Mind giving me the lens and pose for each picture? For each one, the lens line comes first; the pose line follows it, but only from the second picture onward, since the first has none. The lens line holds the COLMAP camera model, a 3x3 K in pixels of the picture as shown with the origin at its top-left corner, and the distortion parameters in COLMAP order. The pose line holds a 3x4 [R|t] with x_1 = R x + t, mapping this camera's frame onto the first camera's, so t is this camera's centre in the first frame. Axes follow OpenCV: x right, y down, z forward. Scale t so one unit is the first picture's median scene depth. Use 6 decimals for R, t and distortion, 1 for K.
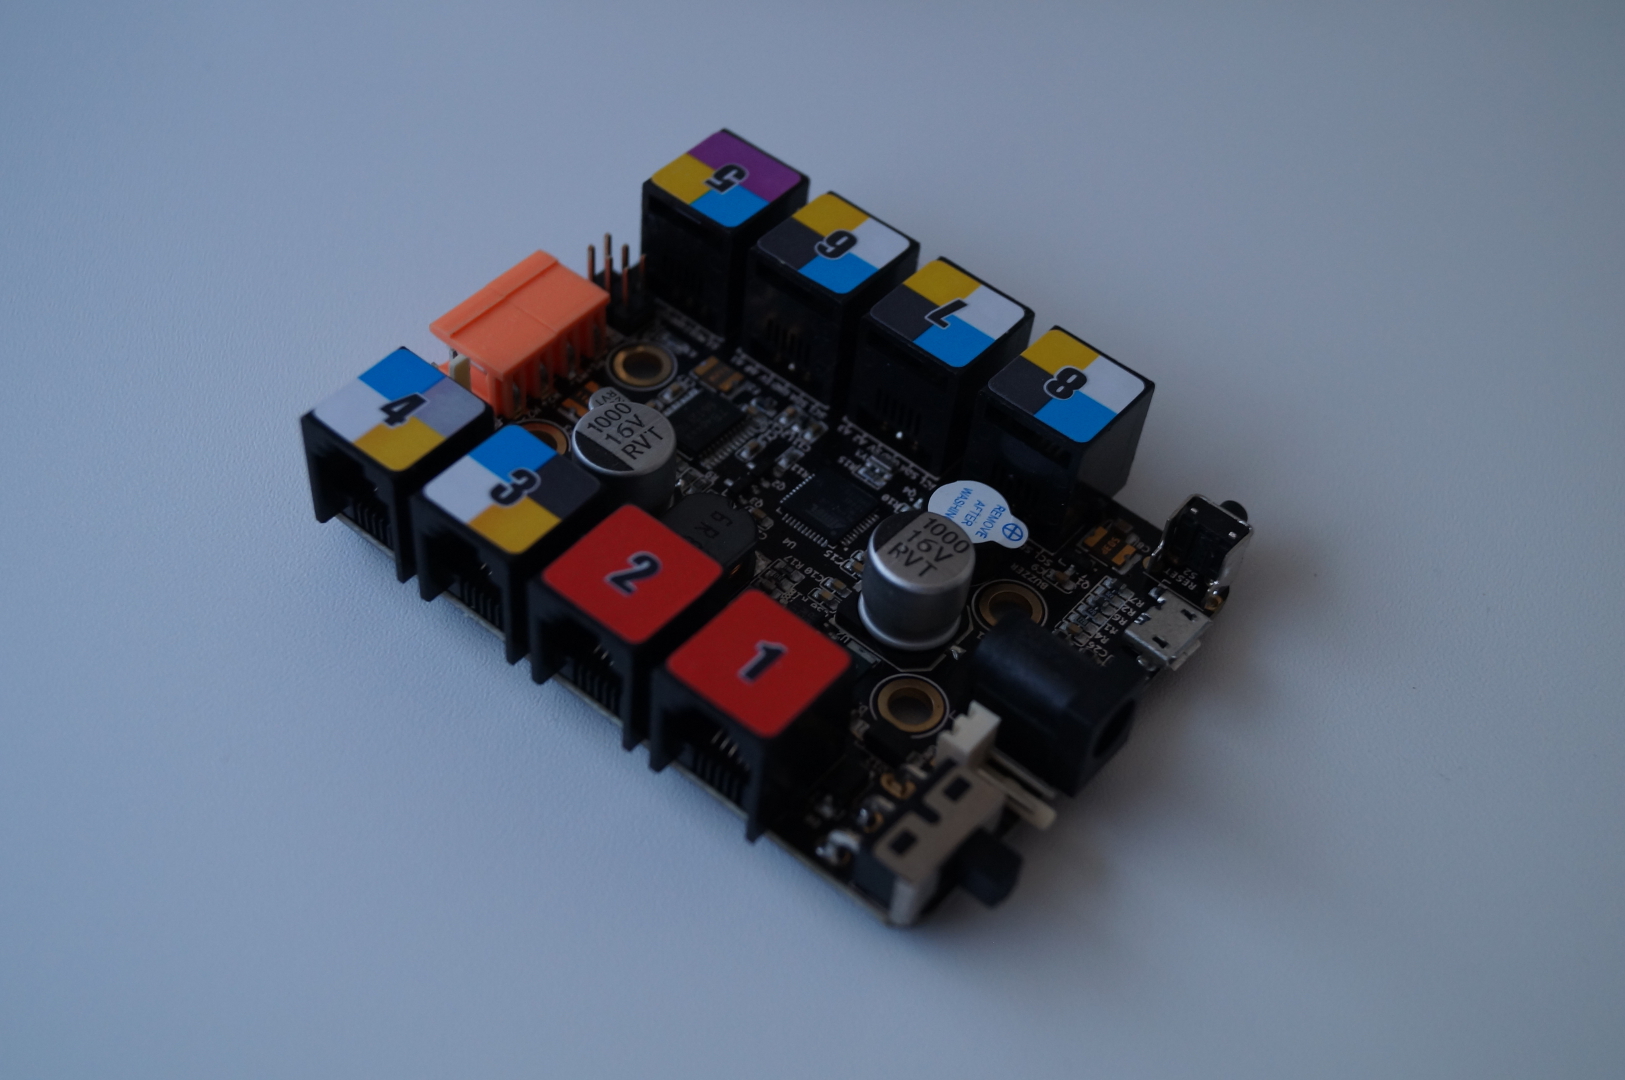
lens RADIAL K [[2151.8, 0, 802.0], [0, 2151.8, 543.2], [0, 0, 1]] dist [0.012686, 0.000000]
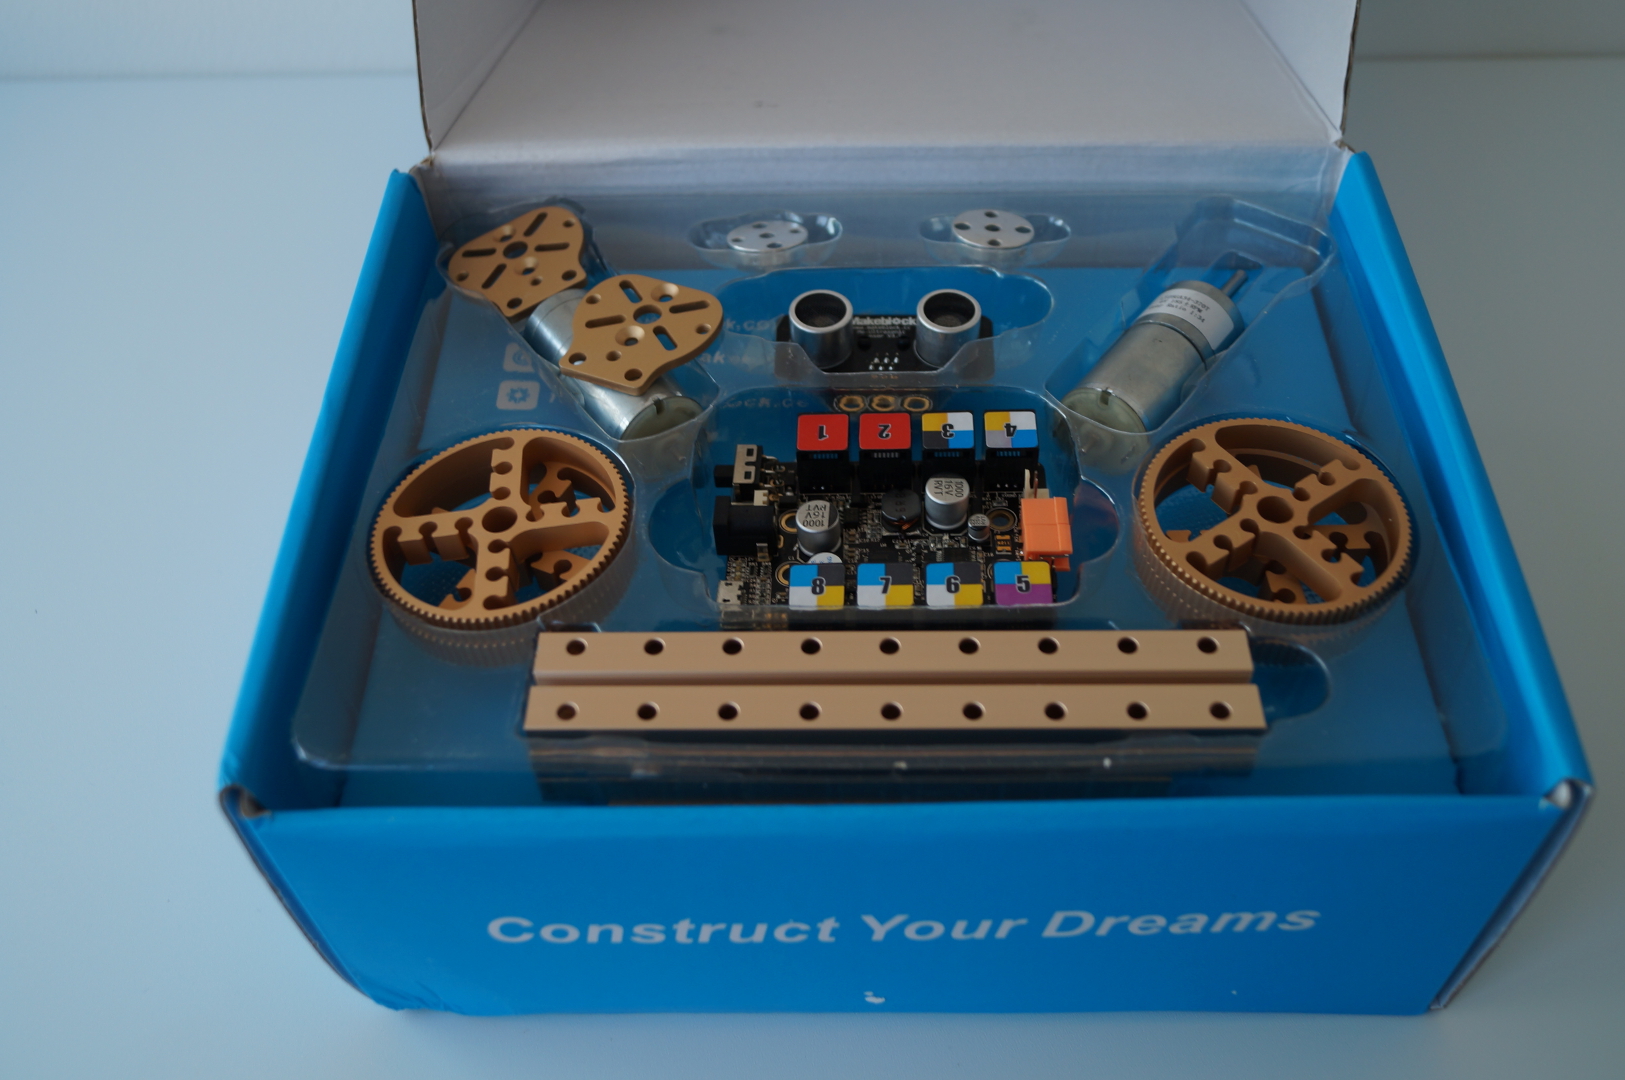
lens RADIAL K [[1506.1, 0, 808.6], [0, 1506.1, 547.2], [0, 0, 1]] dist [-0.127256, 0.000000]
pose [[-0.794458, 0.432043, -0.426820, 0.765097], [-0.464377, 0.020774, 0.885394, -1.423602], [0.391395, 0.901614, 0.184126, 0.674689]]
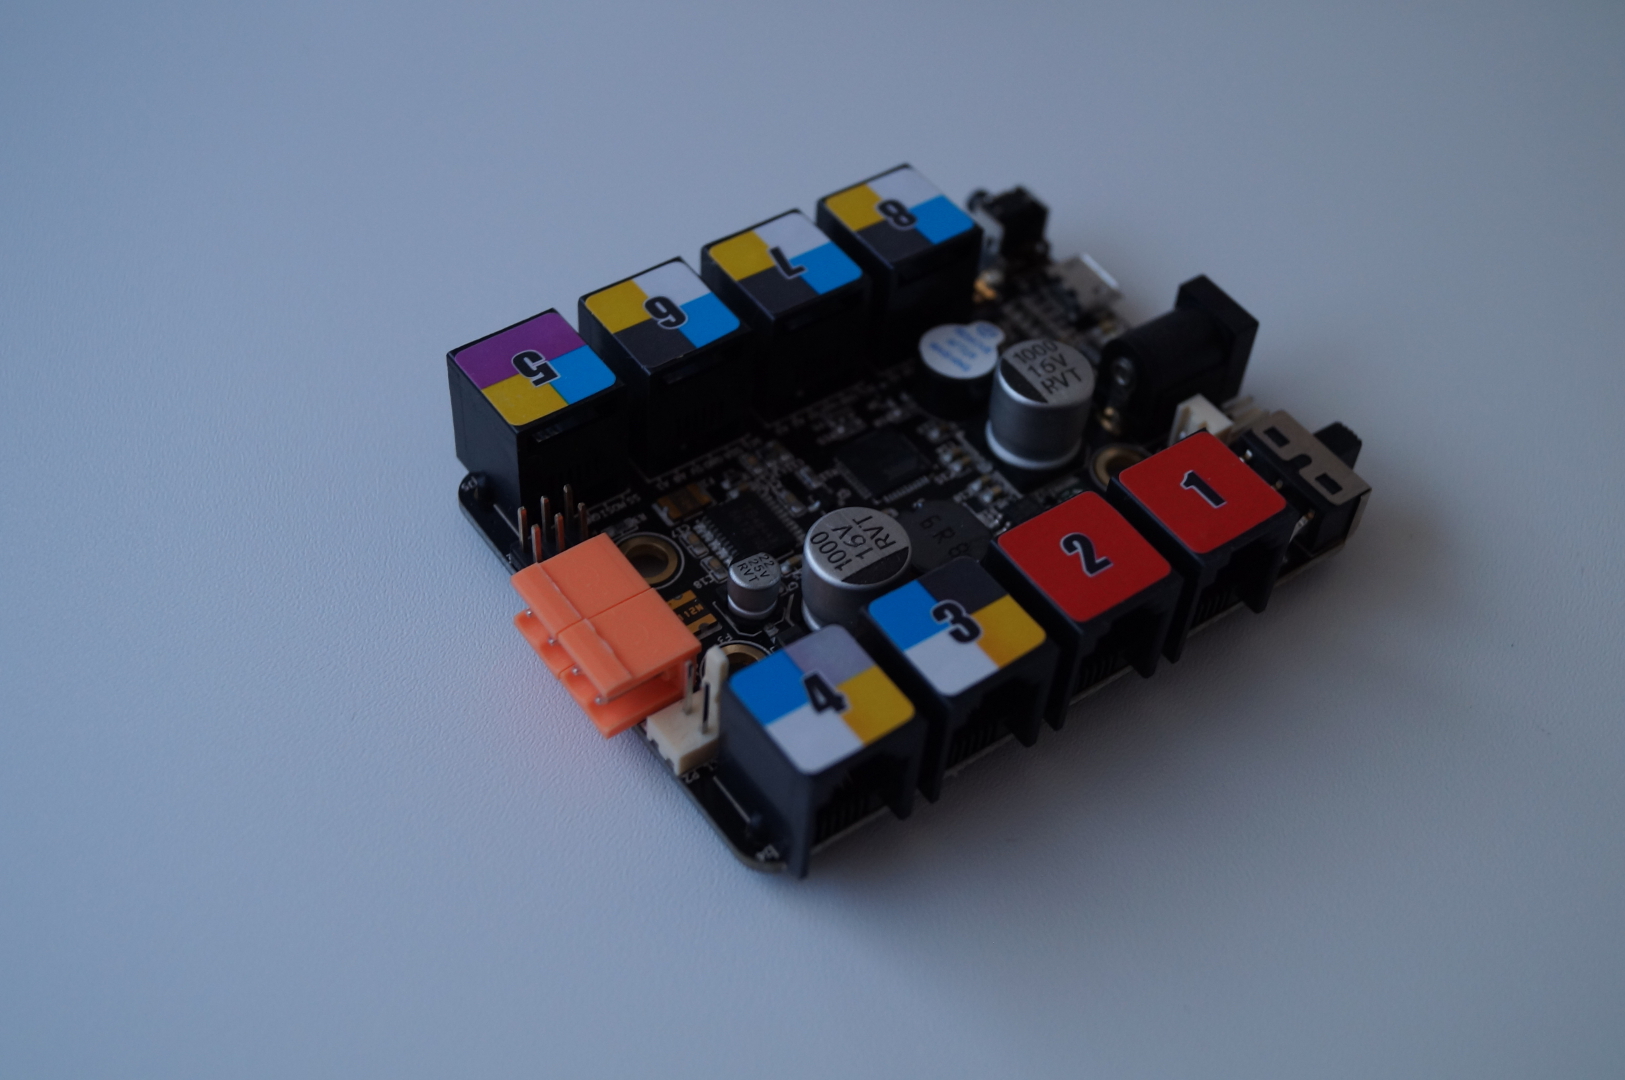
lens RADIAL K [[2151.8, 0, 815.4], [0, 2151.8, 537.2], [0, 0, 1]] dist [0.012686, 0.000000]
pose [[0.259856, -0.762571, 0.592420, -0.639977], [0.697586, 0.572457, 0.430890, -0.468983], [-0.667719, 0.301294, 0.680715, 0.346916]]
